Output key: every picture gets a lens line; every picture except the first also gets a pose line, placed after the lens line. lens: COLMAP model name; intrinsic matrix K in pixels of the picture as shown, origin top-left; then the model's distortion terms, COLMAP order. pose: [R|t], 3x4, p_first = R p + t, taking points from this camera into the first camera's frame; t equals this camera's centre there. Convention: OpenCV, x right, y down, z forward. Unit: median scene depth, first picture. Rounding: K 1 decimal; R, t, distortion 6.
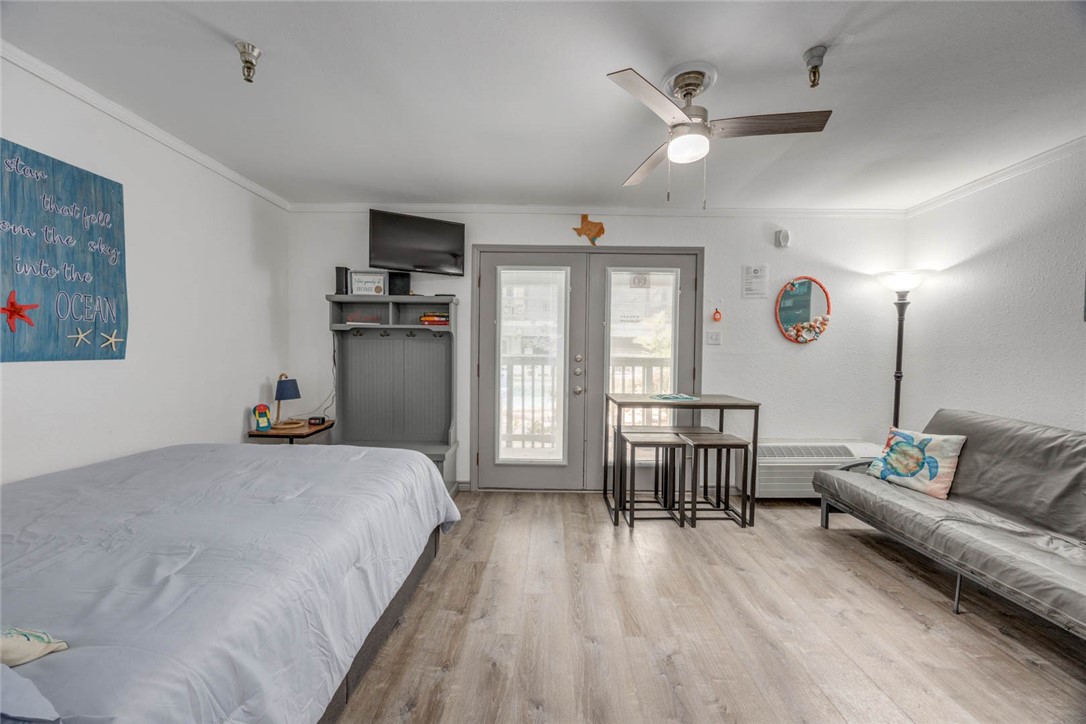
lens RADIAL K [[414.5, 0, 543.0], [0, 414.5, 362.0], [0, 0, 1]] dist [-0.000053, -0.000072]
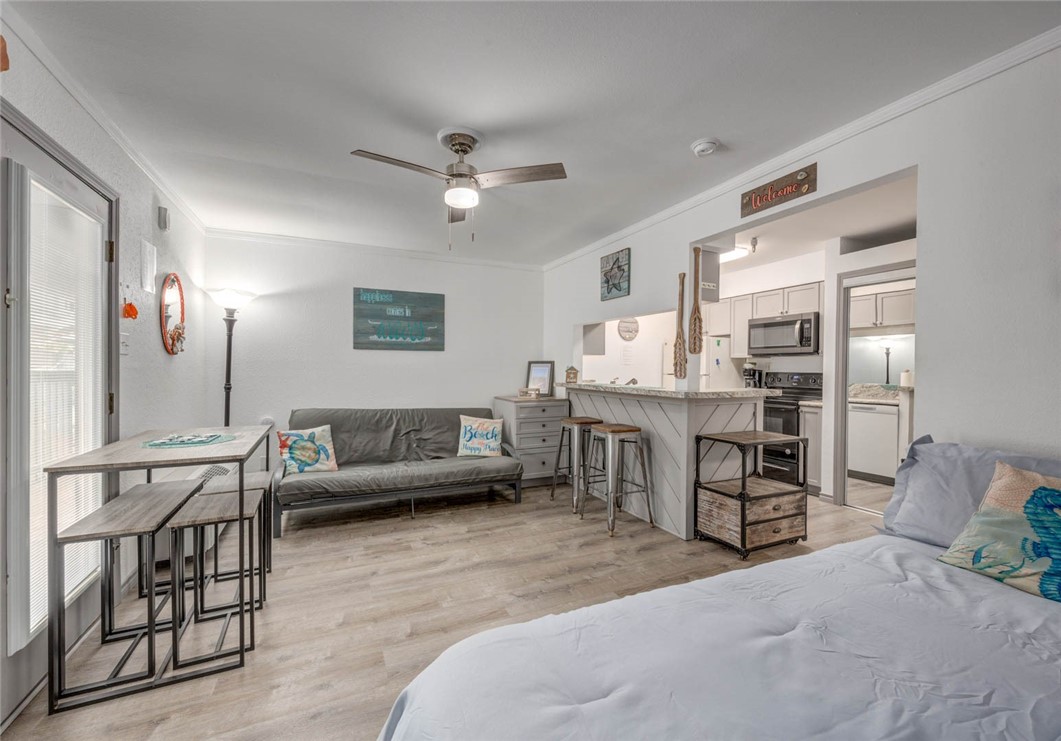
lens RADIAL K [[436.5, 0, 530.5], [0, 436.5, 370.5], [0, 0, 1]] dist [-0.000556, -0.000021]
pose [[-0.447626, -0.019494, 0.894008, -0.618574], [0.008206, 0.999631, 0.025906, -0.041236], [-0.894183, 0.018932, -0.447301, 1.009505]]
